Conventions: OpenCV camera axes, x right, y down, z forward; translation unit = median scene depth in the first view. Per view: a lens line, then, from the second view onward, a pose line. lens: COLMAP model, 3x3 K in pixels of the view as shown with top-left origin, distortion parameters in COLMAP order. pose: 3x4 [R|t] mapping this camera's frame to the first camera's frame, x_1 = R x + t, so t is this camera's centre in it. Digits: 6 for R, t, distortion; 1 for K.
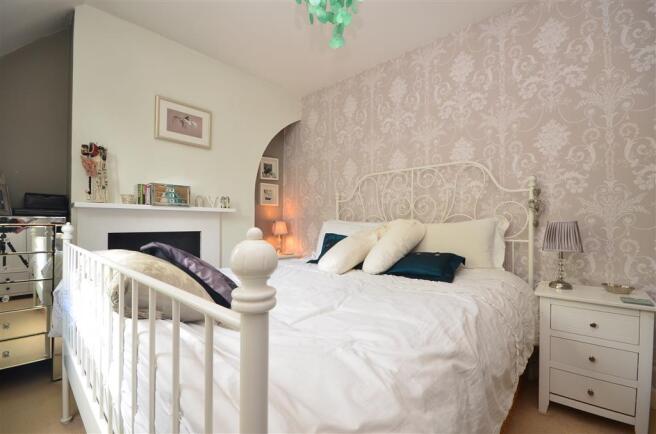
lens RADIAL K [[288.9, 0, 329.1], [0, 288.9, 220.2], [0, 0, 1]] dist [-0.001957, -0.002402]
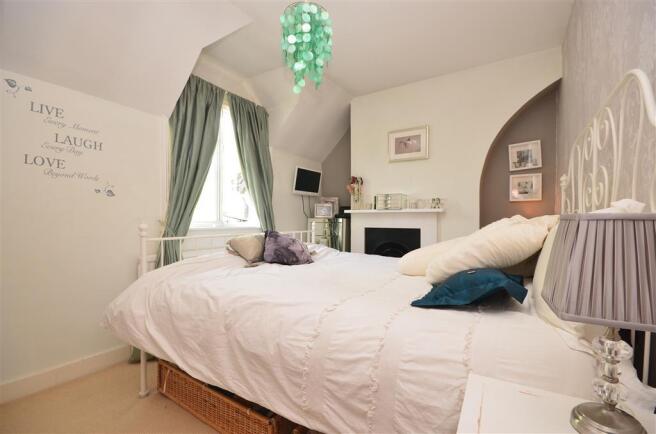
lens RADIAL K [[288.9, 0, 329.2], [0, 288.9, 220.2], [0, 0, 1]] dist [-0.001957, -0.002402]
pose [[0.146480, -0.008368, -0.989178, 0.702068], [0.003618, 0.999962, -0.007924, 0.011249], [0.989207, -0.002418, 0.146505, 0.455923]]
